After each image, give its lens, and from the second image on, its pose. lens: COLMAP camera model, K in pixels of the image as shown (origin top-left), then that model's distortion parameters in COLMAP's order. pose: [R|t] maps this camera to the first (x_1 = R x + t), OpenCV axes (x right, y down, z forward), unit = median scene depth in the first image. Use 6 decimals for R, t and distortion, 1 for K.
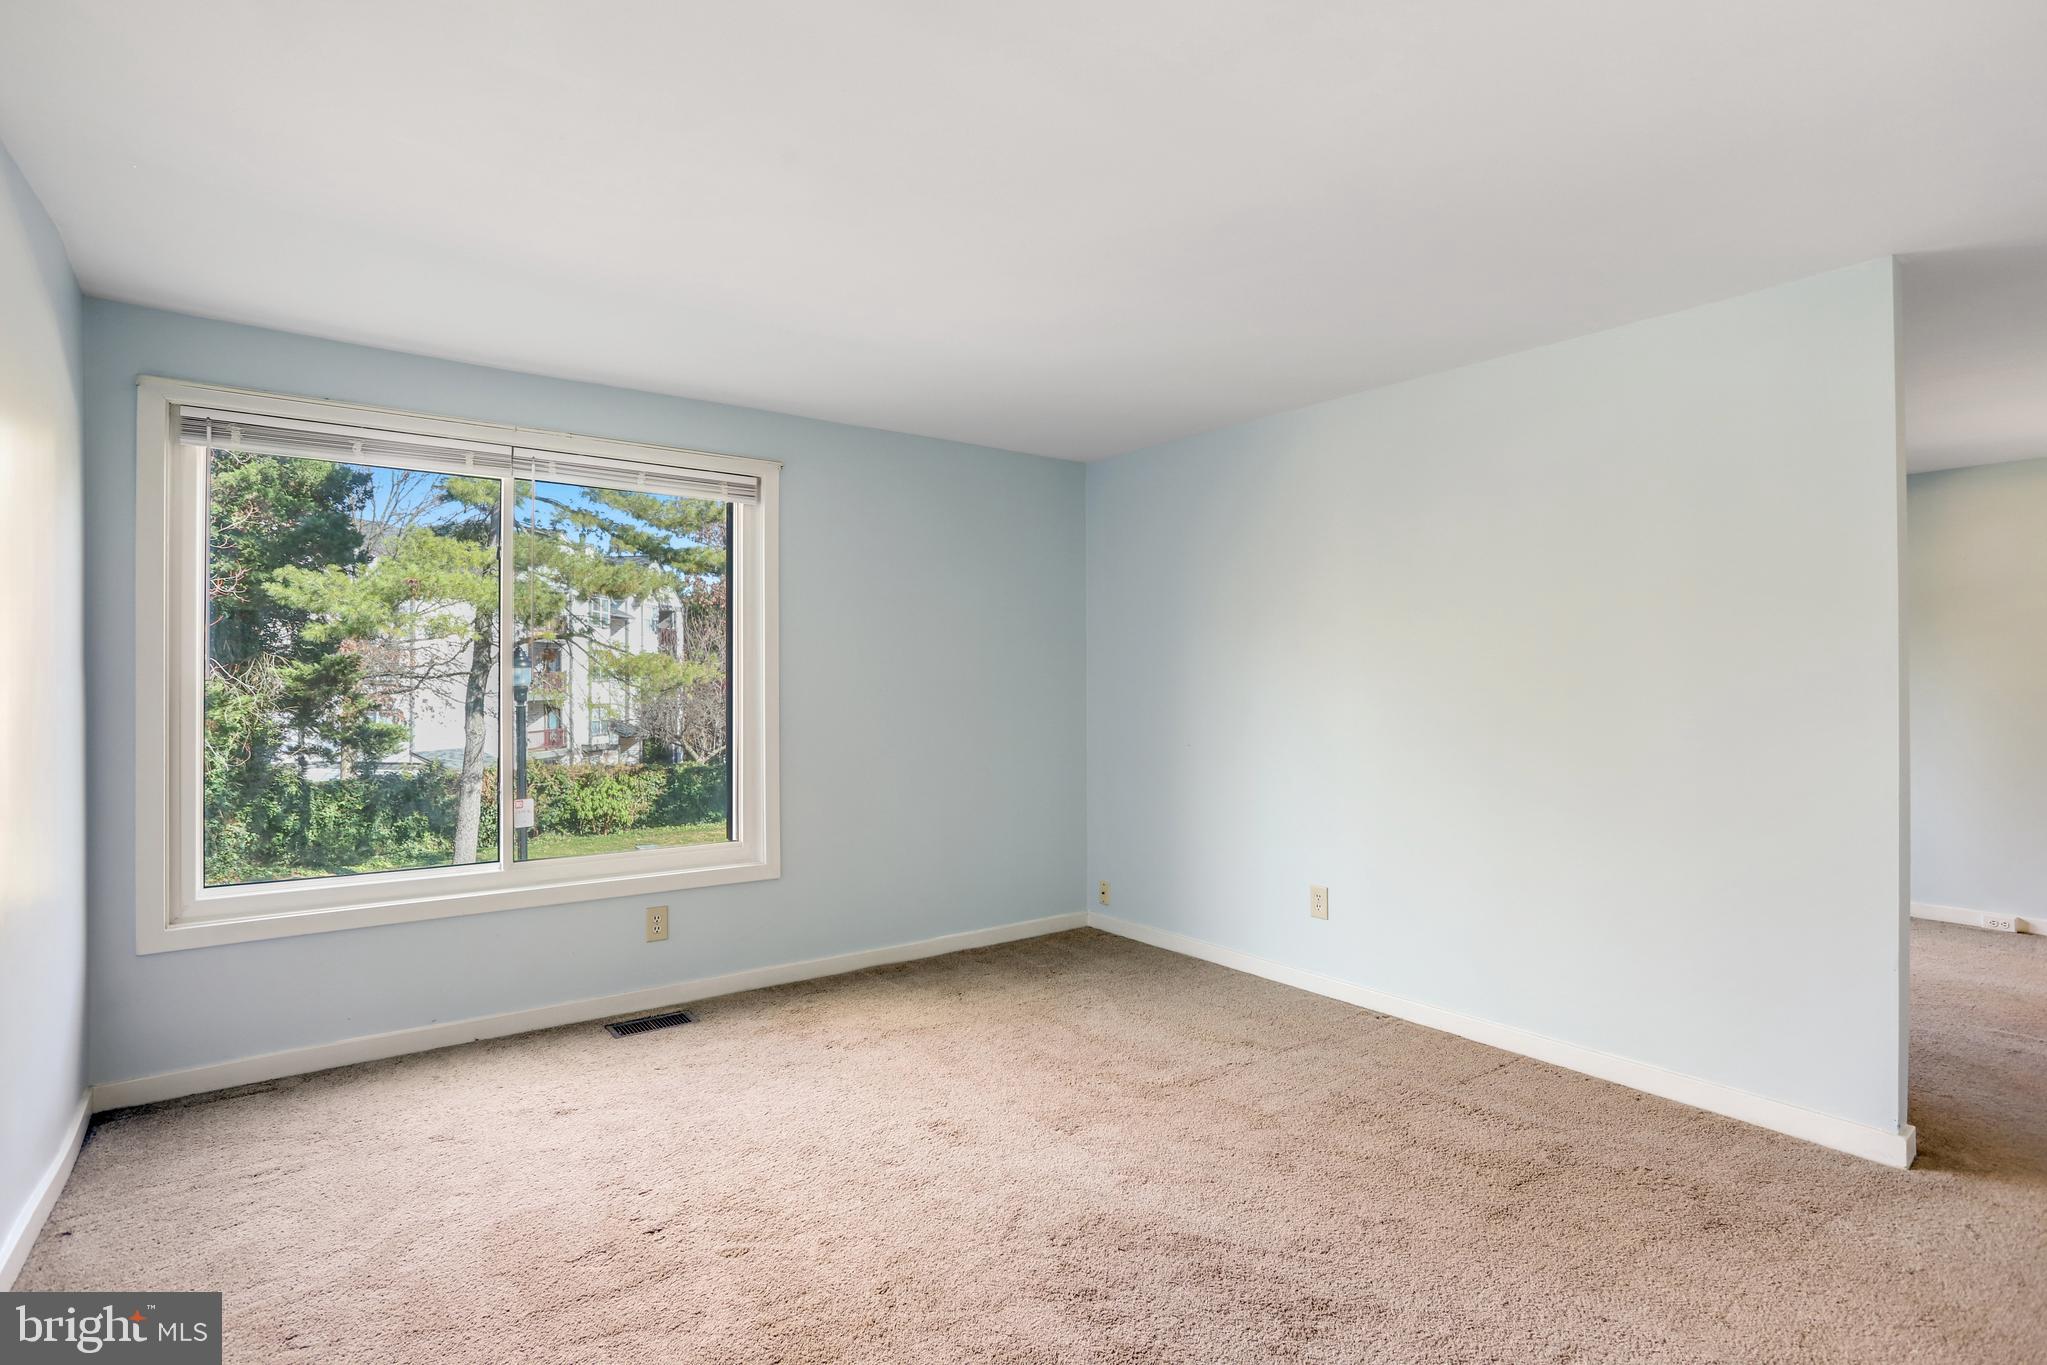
lens RADIAL K [[1017.7, 0, 1046.0], [0, 1017.7, 667.2], [0, 0, 1]] dist [-0.064654, 0.039788]
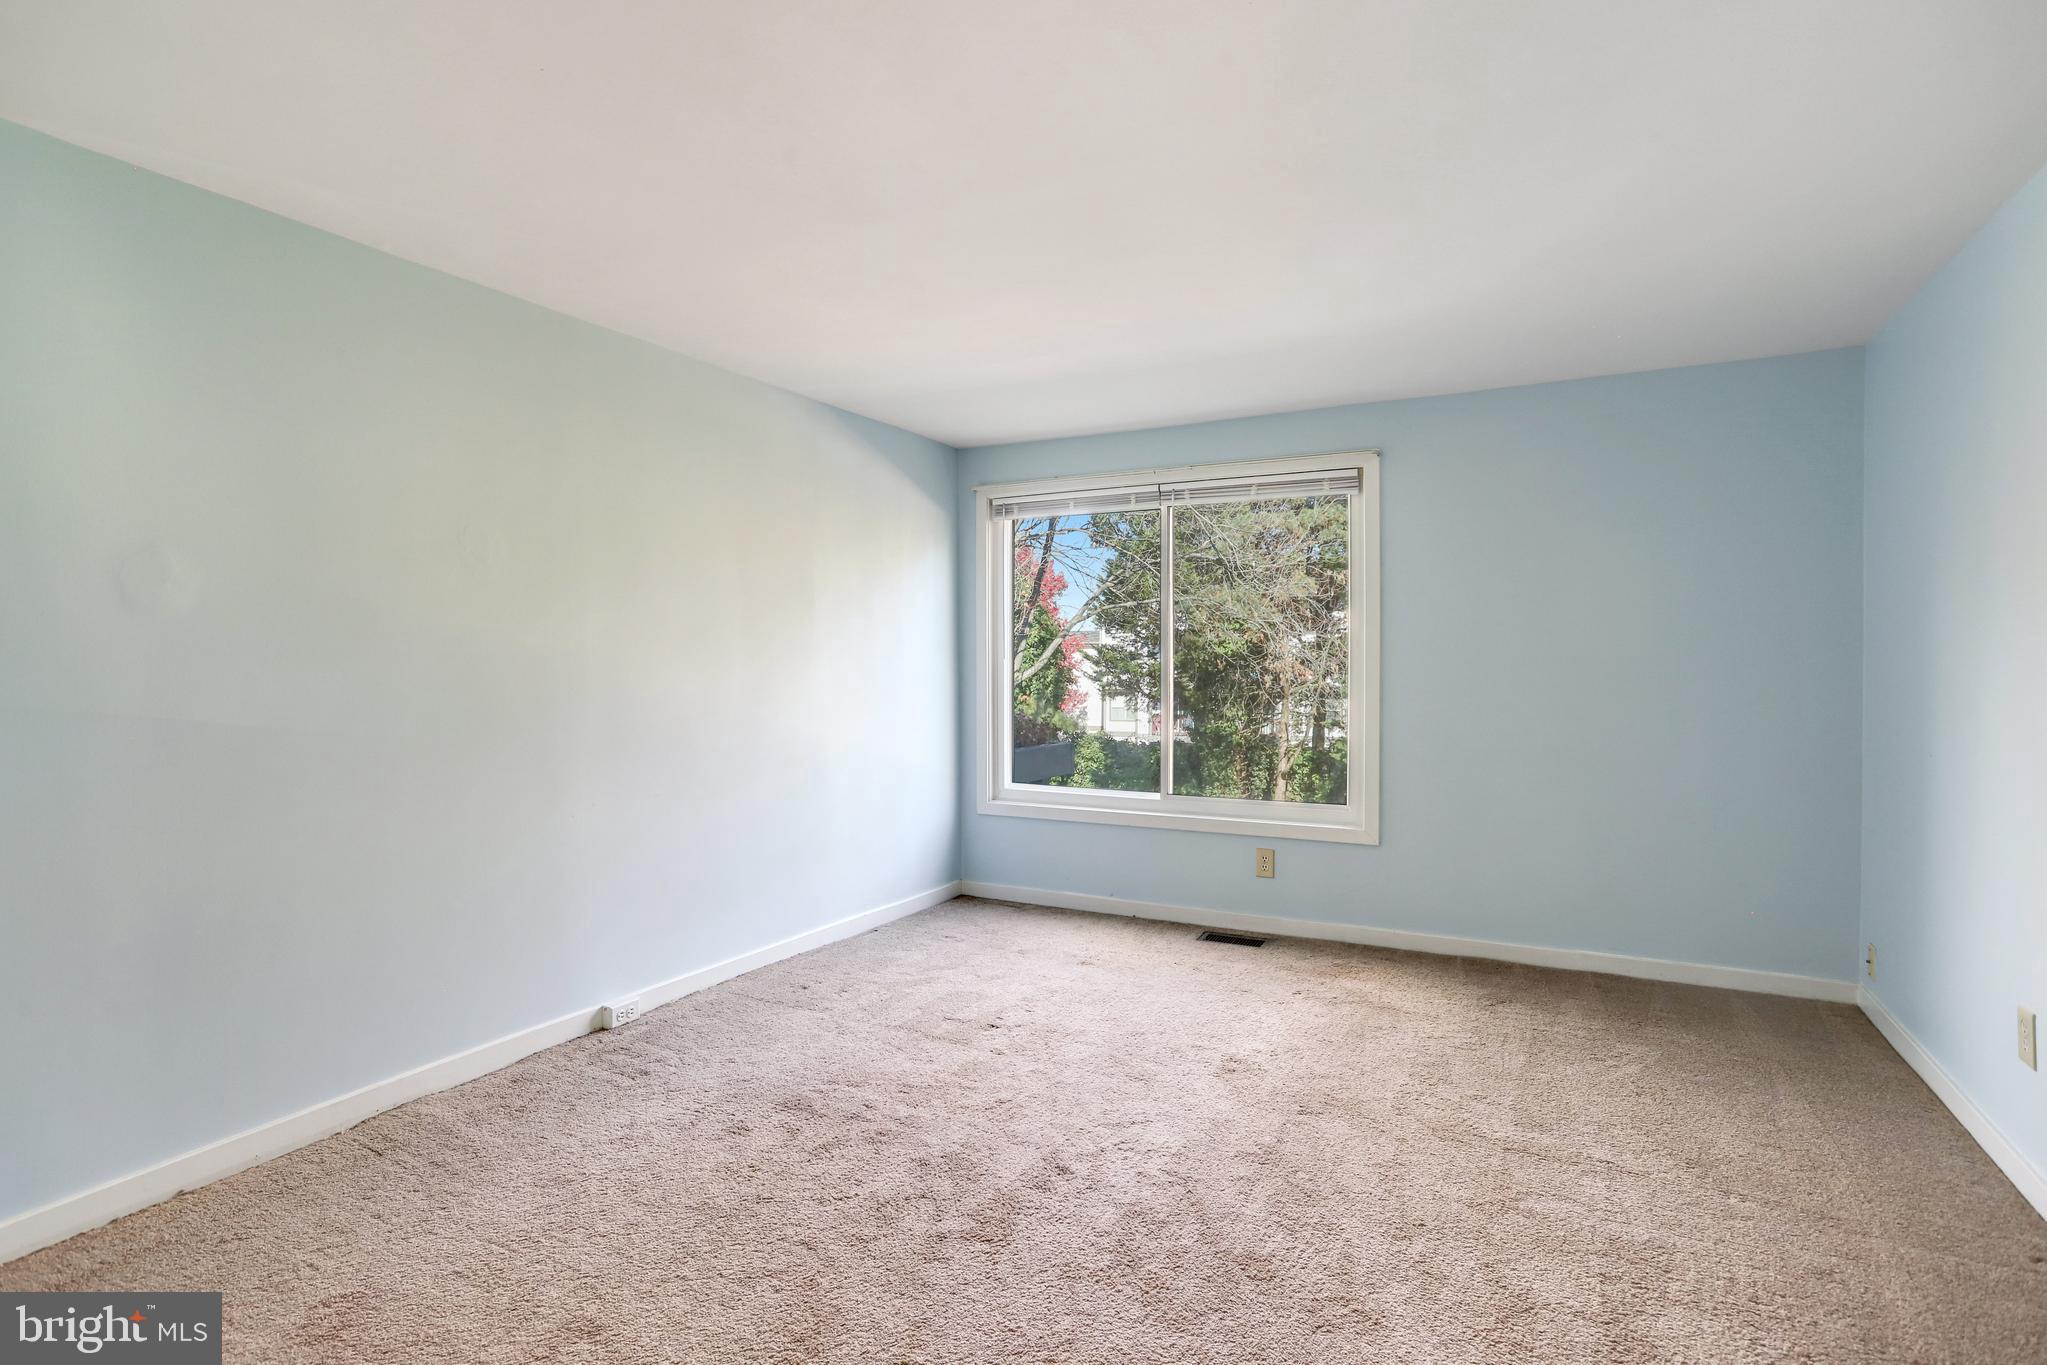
lens RADIAL K [[1044.3, 0, 1036.9], [0, 1044.3, 676.1], [0, 0, 1]] dist [-0.049225, 0.032675]
pose [[0.397257, 0.012935, -0.917616, 0.707377], [0.014894, 0.999678, 0.020540, 0.005184], [0.917587, -0.021826, 0.396937, 0.299667]]
